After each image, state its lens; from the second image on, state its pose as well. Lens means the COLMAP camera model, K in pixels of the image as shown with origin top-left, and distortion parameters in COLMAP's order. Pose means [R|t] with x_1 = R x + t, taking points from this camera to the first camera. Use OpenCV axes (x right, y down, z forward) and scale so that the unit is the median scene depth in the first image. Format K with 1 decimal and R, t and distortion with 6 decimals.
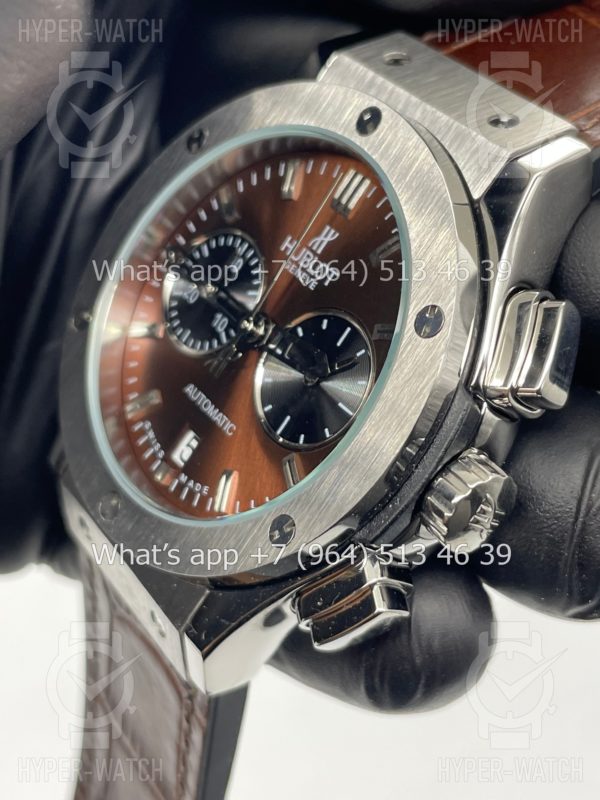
lens RADIAL K [[1275.0, 0, 303.0], [0, 1275.0, 396.7], [0, 0, 1]] dist [0.087728, 0.000000]
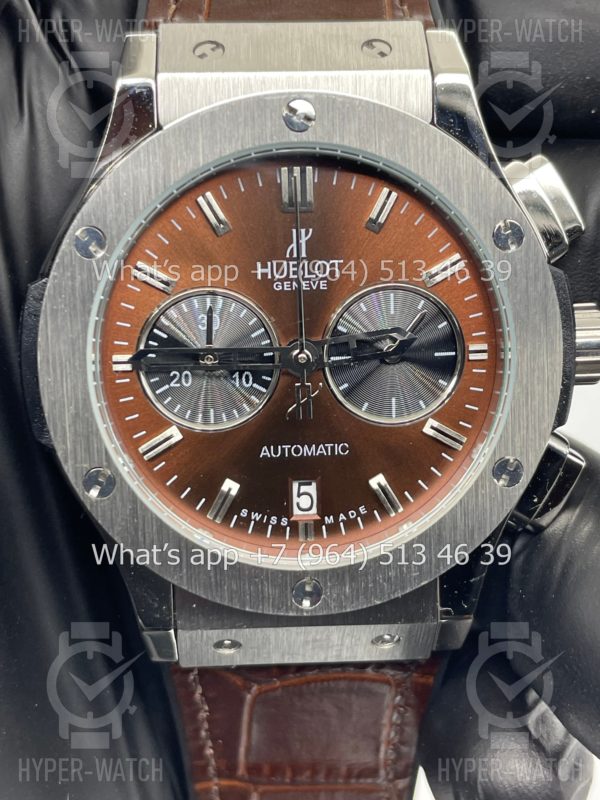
lens RADIAL K [[1275.0, 0, 299.4], [0, 1275.0, 402.4], [0, 0, 1]] dist [0.087728, 0.000000]
pose [[0.521520, -0.638827, 0.565611, -0.618352], [0.522214, 0.763220, 0.380509, -0.401963], [-0.674766, 0.096927, 0.731640, 0.282884]]
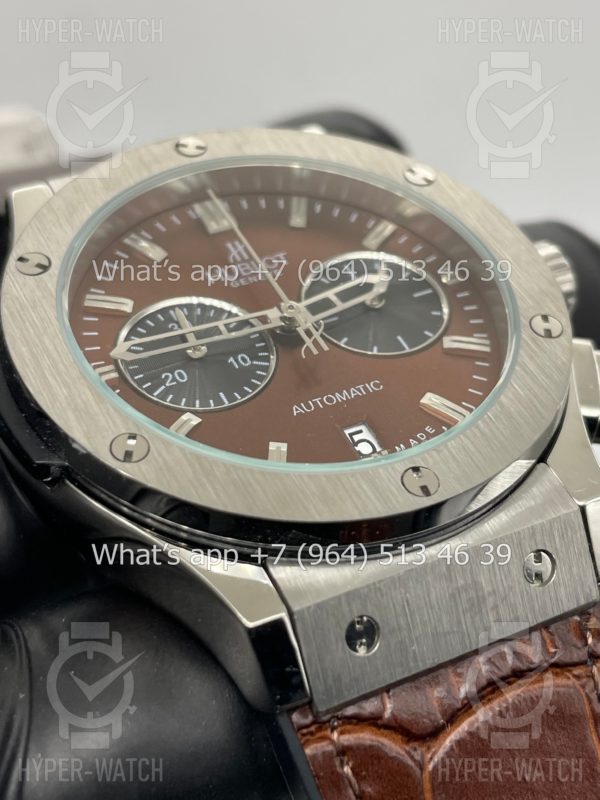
lens RADIAL K [[1275.0, 0, 303.4], [0, 1275.0, 403.1], [0, 0, 1]] dist [0.087728, 0.000000]
pose [[0.186936, -0.119427, 0.975086, -0.926384], [0.793837, 0.603066, -0.078325, 0.061730], [-0.578687, 0.788701, 0.207540, 0.852365]]
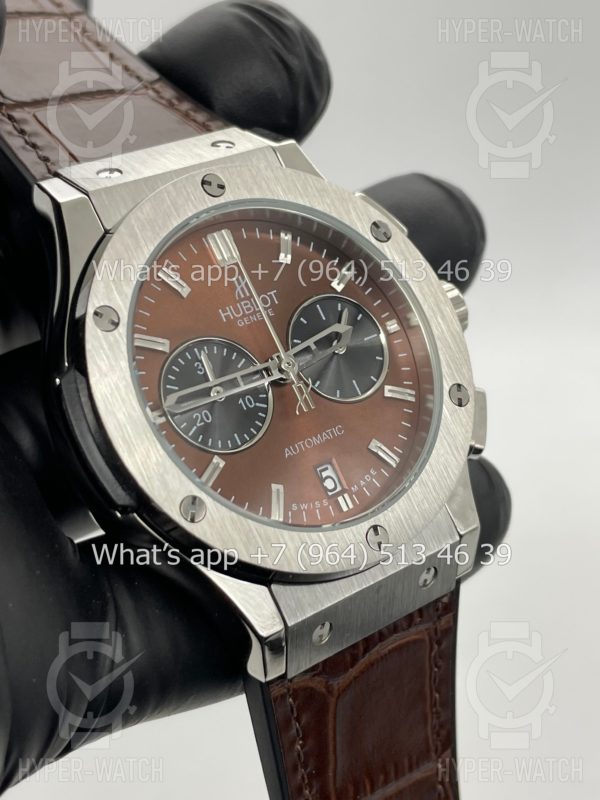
lens RADIAL K [[1275.0, 0, 303.5], [0, 1275.0, 400.8], [0, 0, 1]] dist [0.087728, 0.000000]
pose [[-0.065347, -0.500983, 0.862987, -1.081349], [0.632060, 0.648440, 0.424295, -0.525712], [-0.772160, 0.573185, 0.274277, 0.676086]]
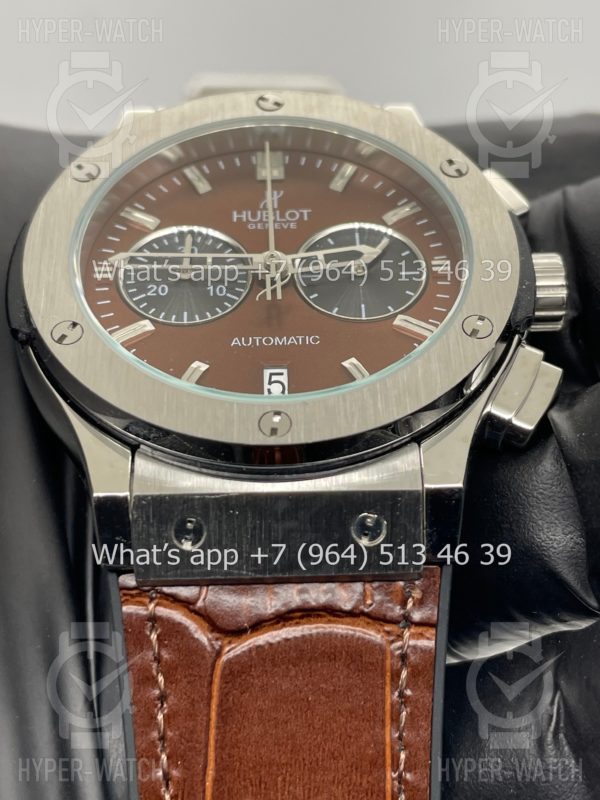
lens RADIAL K [[1275.0, 0, 297.7], [0, 1275.0, 396.5], [0, 0, 1]] dist [0.087728, 0.000000]
pose [[0.543594, -0.069623, 0.836456, -0.906902], [0.538427, 0.793419, -0.283871, 0.338810], [-0.643896, 0.604681, 0.468785, 0.561208]]
